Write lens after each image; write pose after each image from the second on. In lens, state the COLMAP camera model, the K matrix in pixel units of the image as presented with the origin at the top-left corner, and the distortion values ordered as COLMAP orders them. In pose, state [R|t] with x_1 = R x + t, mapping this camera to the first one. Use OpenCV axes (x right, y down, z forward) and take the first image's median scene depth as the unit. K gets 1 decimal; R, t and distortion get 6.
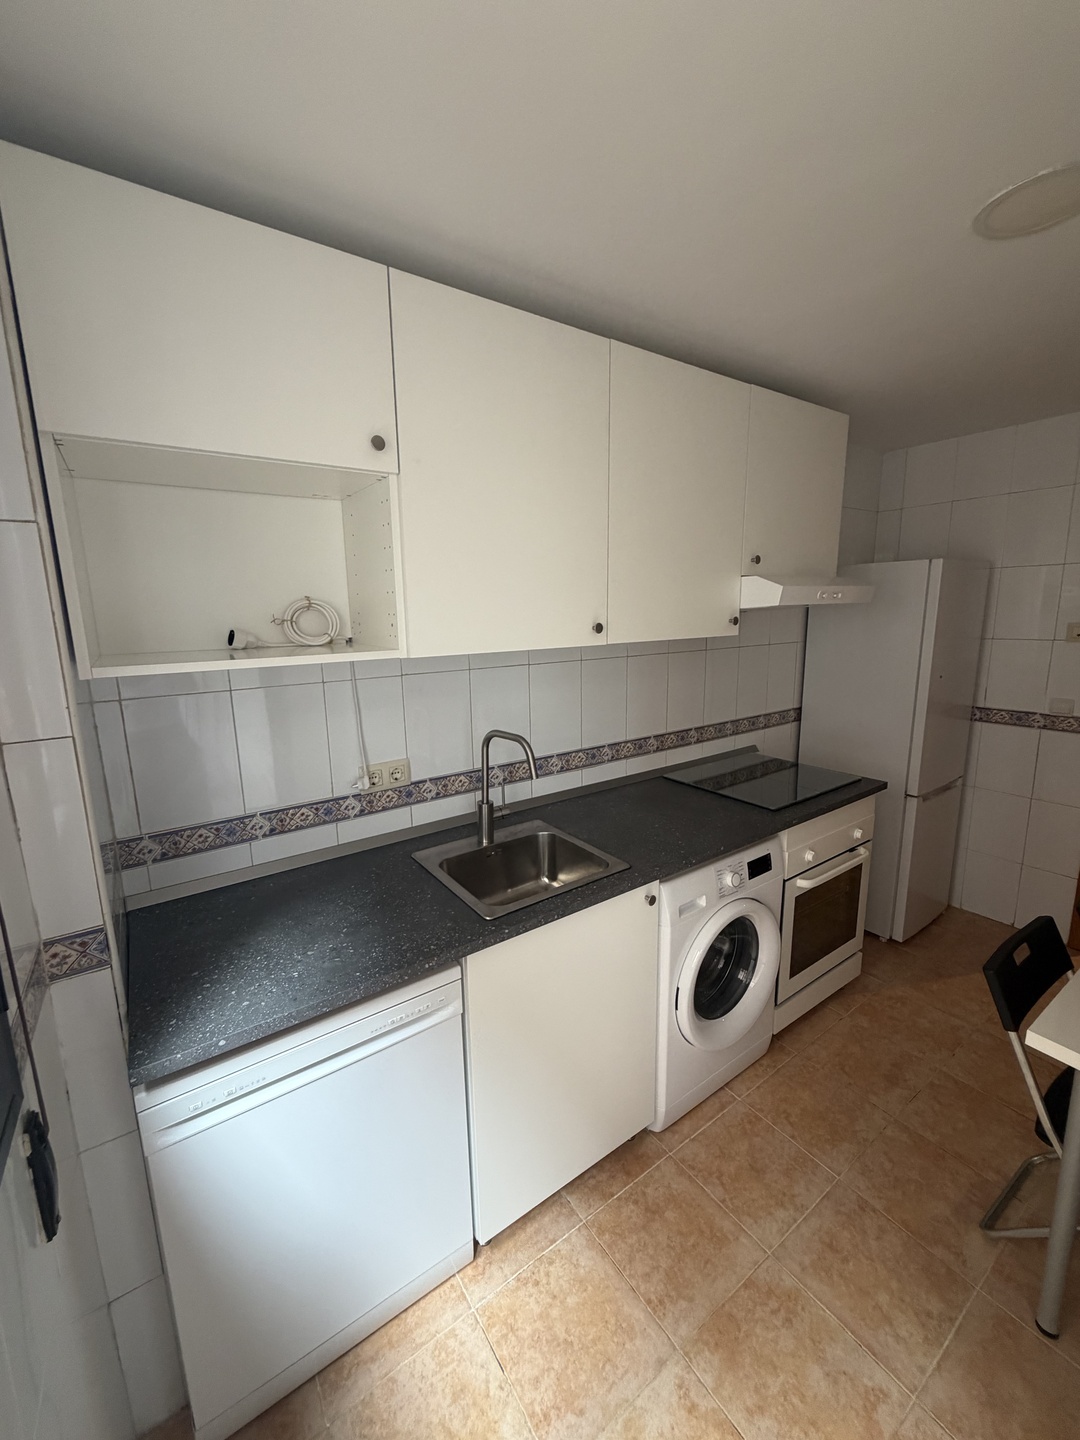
lens RADIAL K [[574.8, 0, 539.6], [0, 574.8, 714.8], [0, 0, 1]] dist [-0.000181, 0.000247]
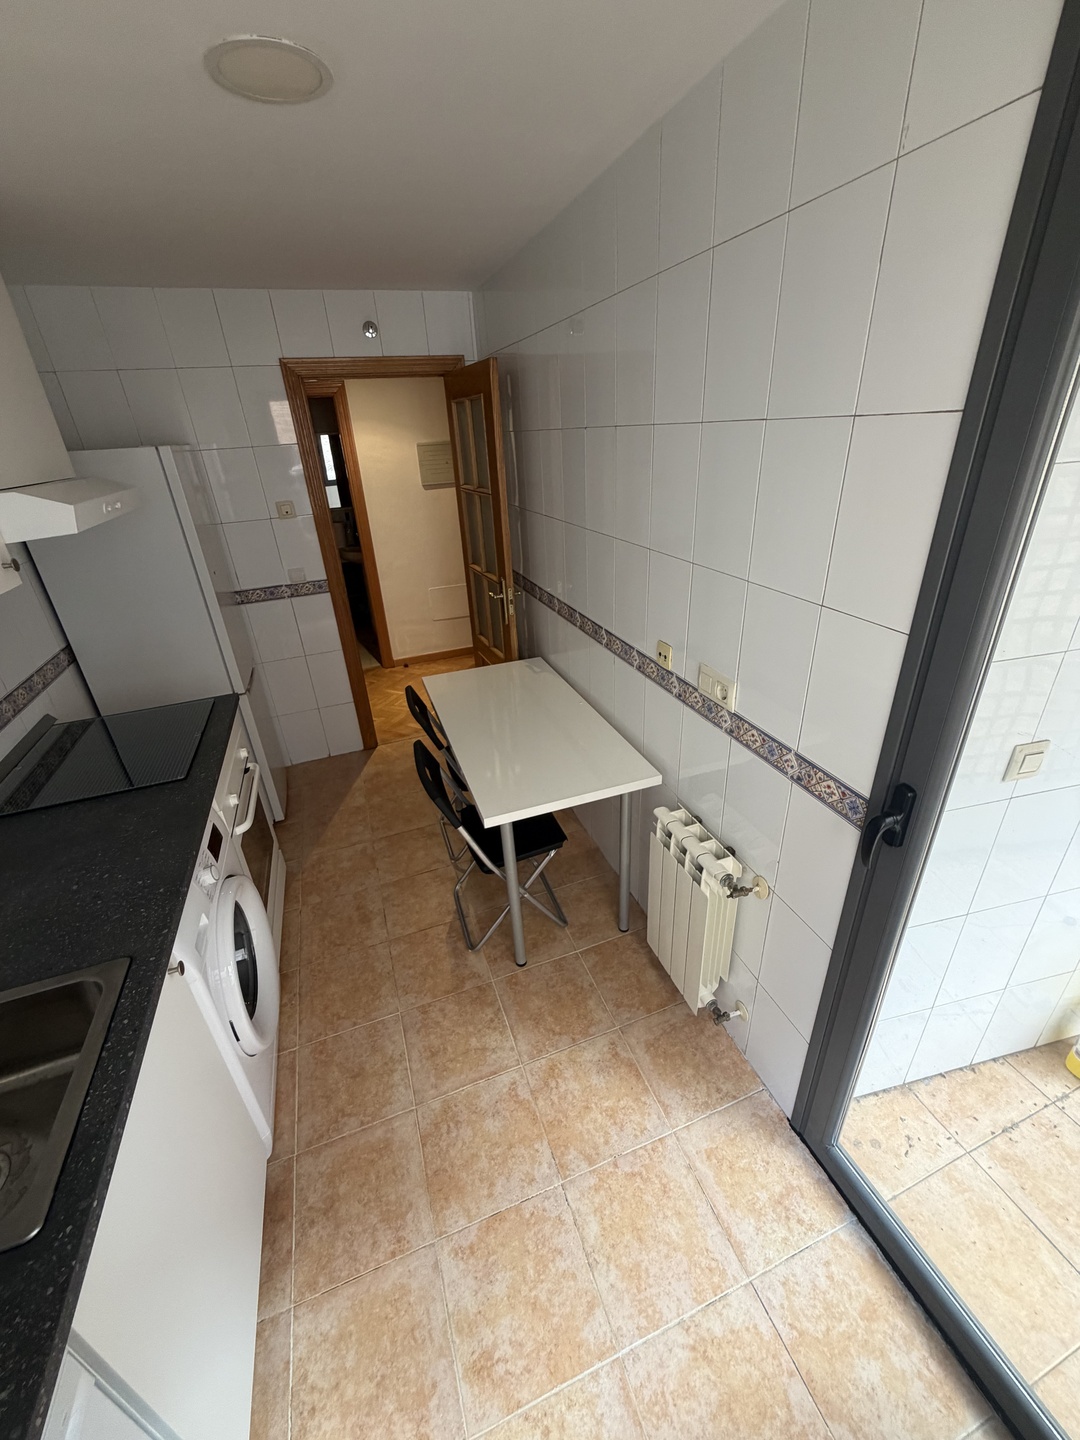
lens RADIAL K [[574.8, 0, 539.6], [0, 574.8, 714.8], [0, 0, 1]] dist [-0.000181, 0.000247]
pose [[0.255144, -0.427487, 0.867269, -0.170812], [0.221813, 0.898913, 0.377829, -0.136362], [-0.941117, 0.095970, 0.324174, 0.251987]]
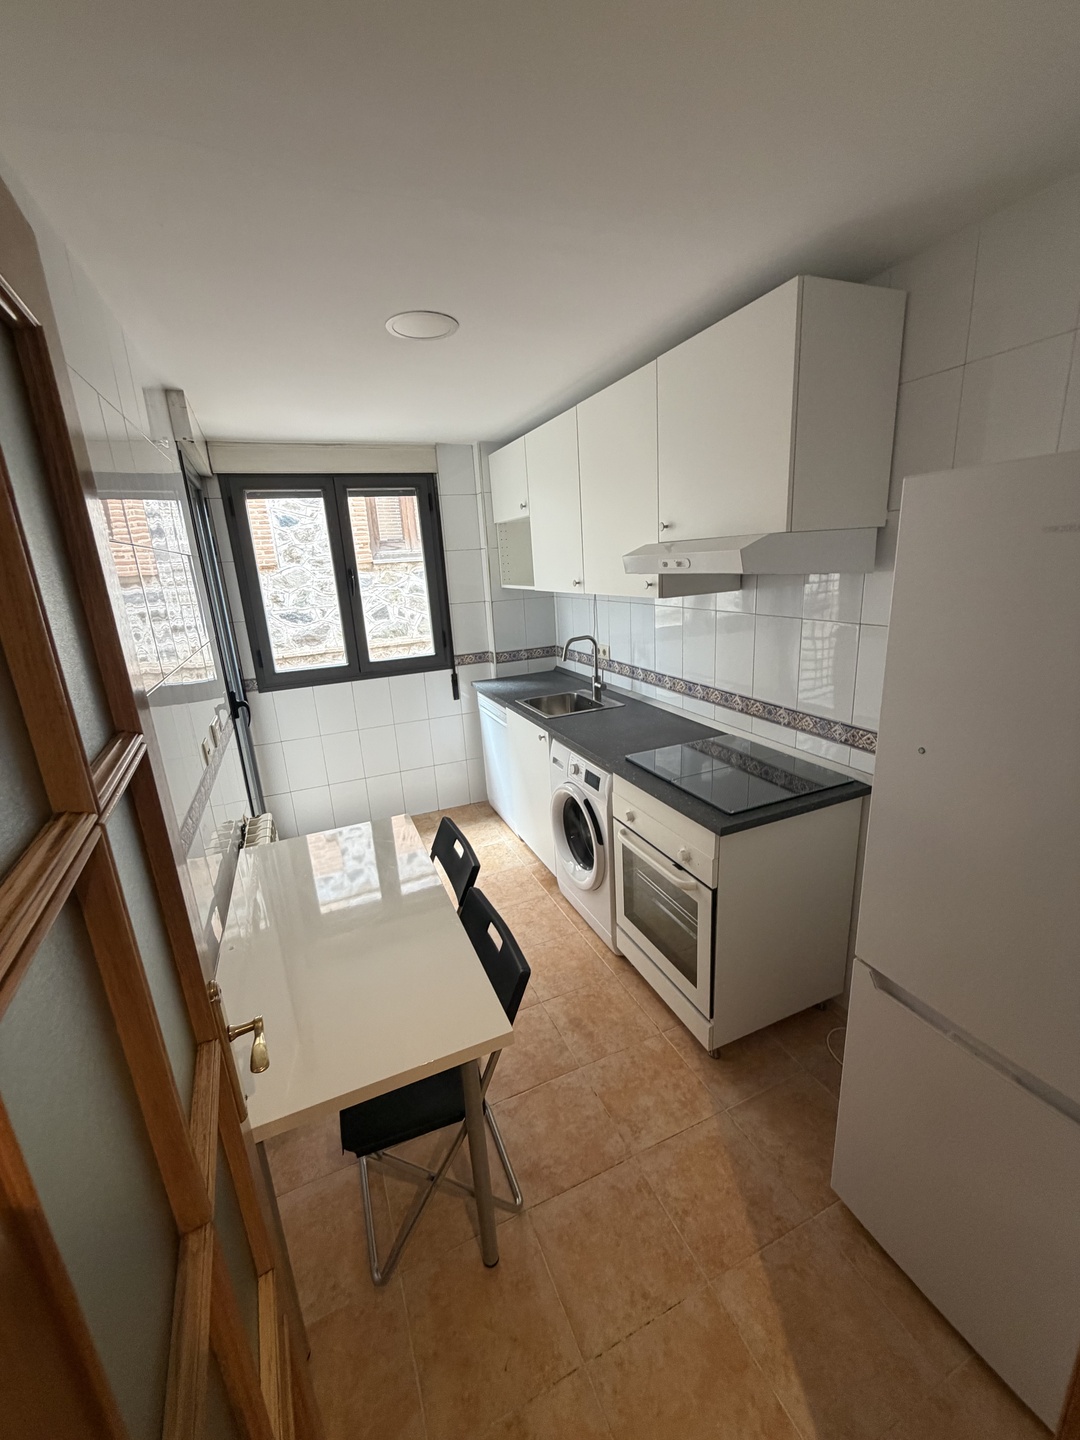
lens RADIAL K [[578.8, 0, 540.2], [0, 578.8, 738.0], [0, 0, 1]] dist [0.000020, 0.000070]
pose [[-0.208725, 0.298332, -0.931360, 1.665599], [-0.152238, 0.930815, 0.332276, -0.238947], [0.966052, 0.211143, -0.148867, 1.109002]]
